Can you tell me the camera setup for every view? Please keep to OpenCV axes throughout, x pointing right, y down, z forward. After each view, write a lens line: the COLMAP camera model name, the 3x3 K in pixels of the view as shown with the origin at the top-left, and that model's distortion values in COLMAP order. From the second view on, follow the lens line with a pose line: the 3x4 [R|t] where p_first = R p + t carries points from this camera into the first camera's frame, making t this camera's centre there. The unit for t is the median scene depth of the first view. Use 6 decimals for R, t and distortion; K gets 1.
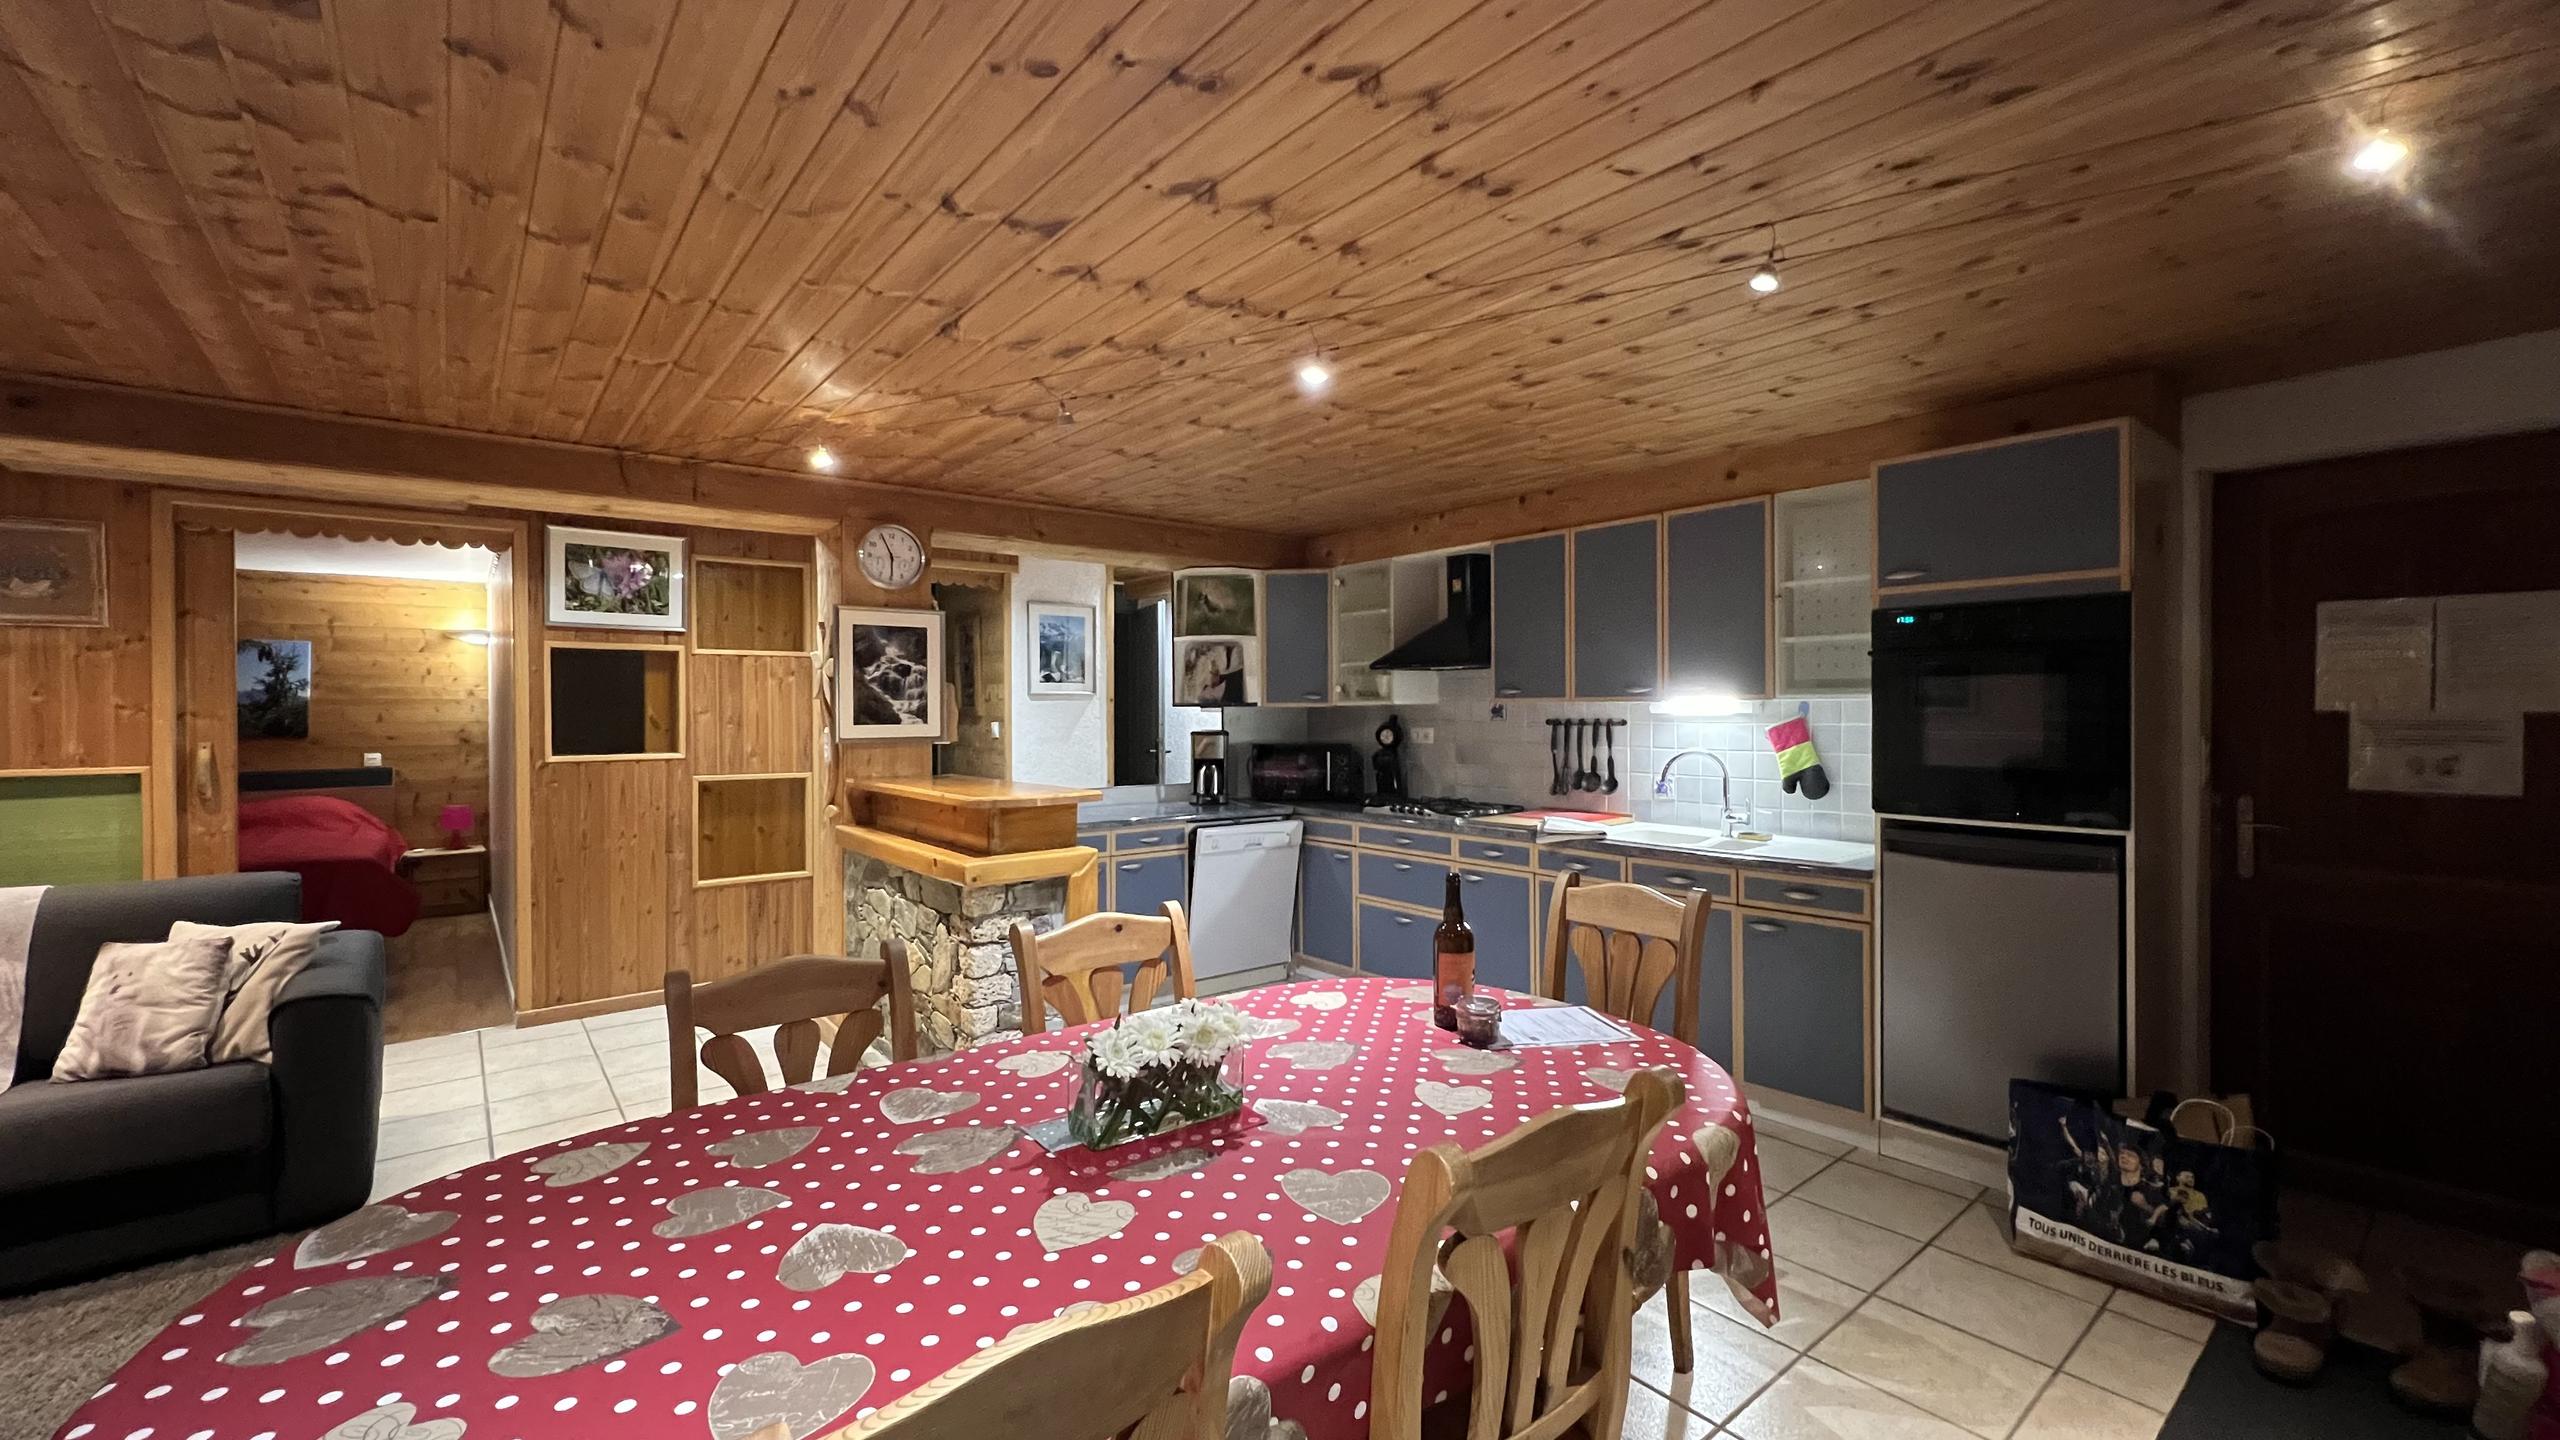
lens RADIAL K [[1008.9, 0, 1266.2], [0, 1008.9, 712.5], [0, 0, 1]] dist [0.000580, 0.000013]
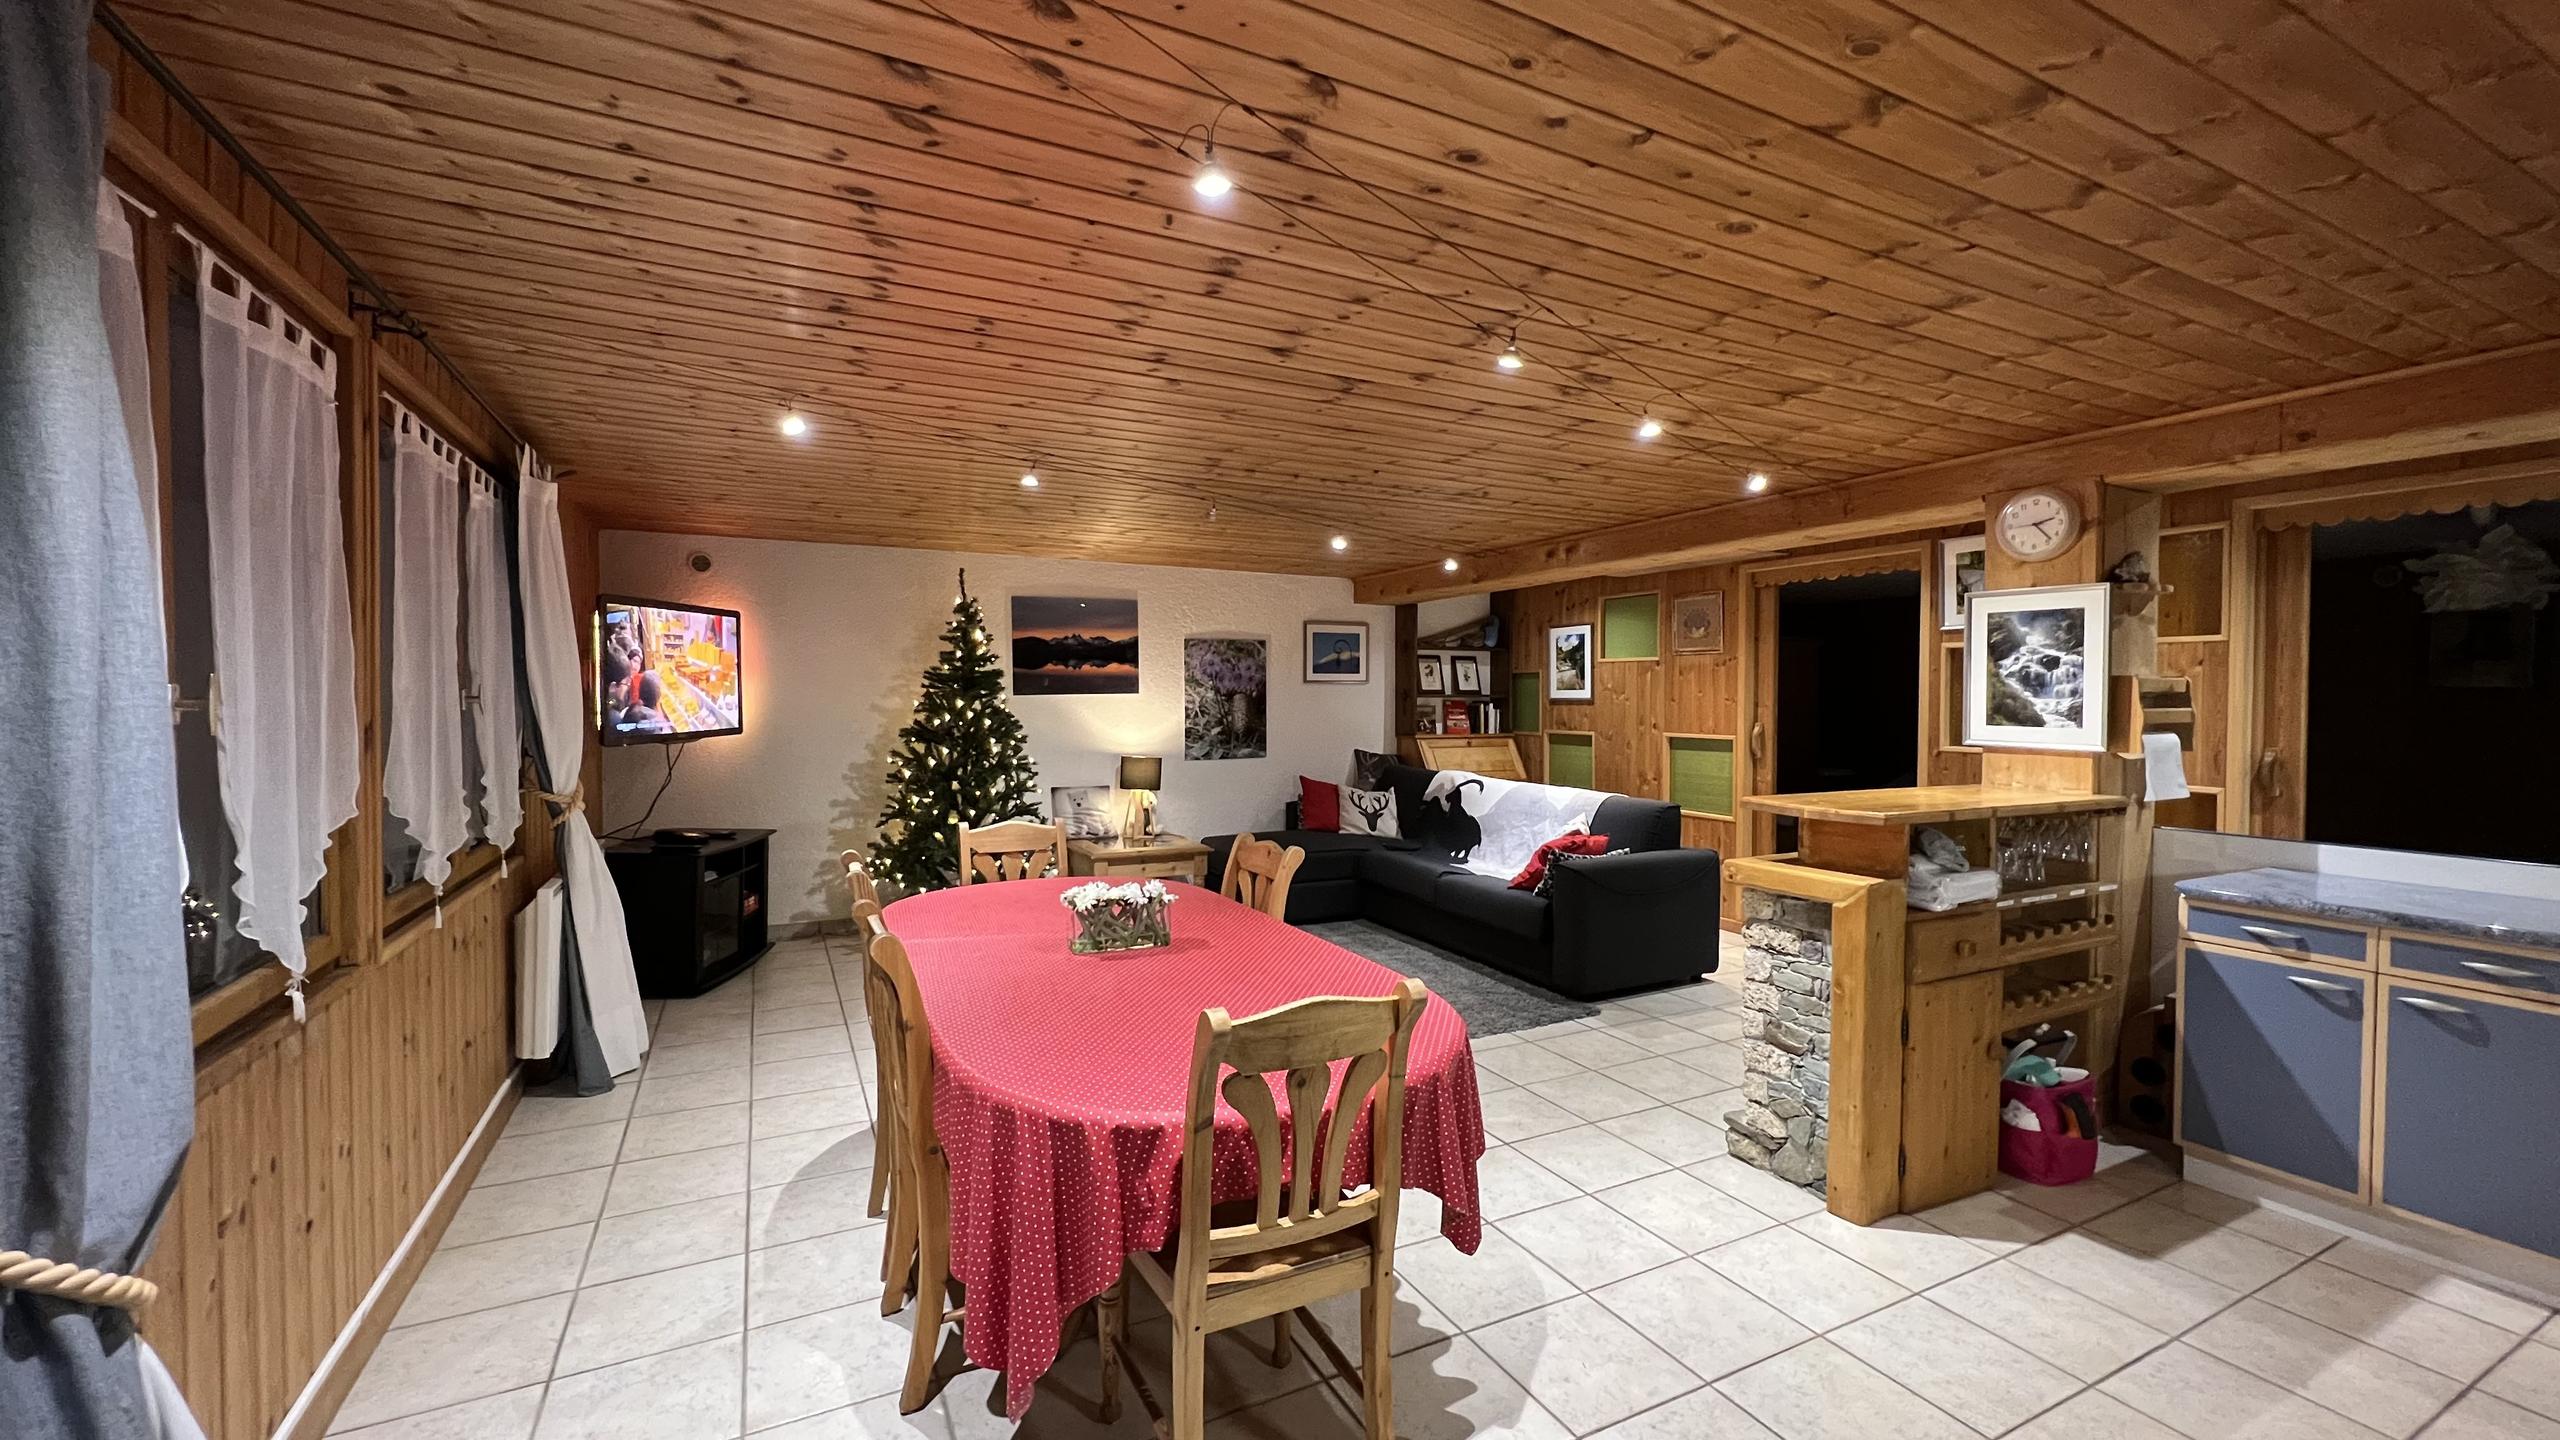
lens RADIAL K [[1008.9, 0, 1266.7], [0, 1008.9, 710.5], [0, 0, 1]] dist [0.000580, 0.000013]
pose [[-0.222904, 0.018765, -0.974660, 0.590370], [-0.011197, 0.999699, 0.021808, -0.013254], [0.974776, 0.015775, -0.222627, 0.565767]]
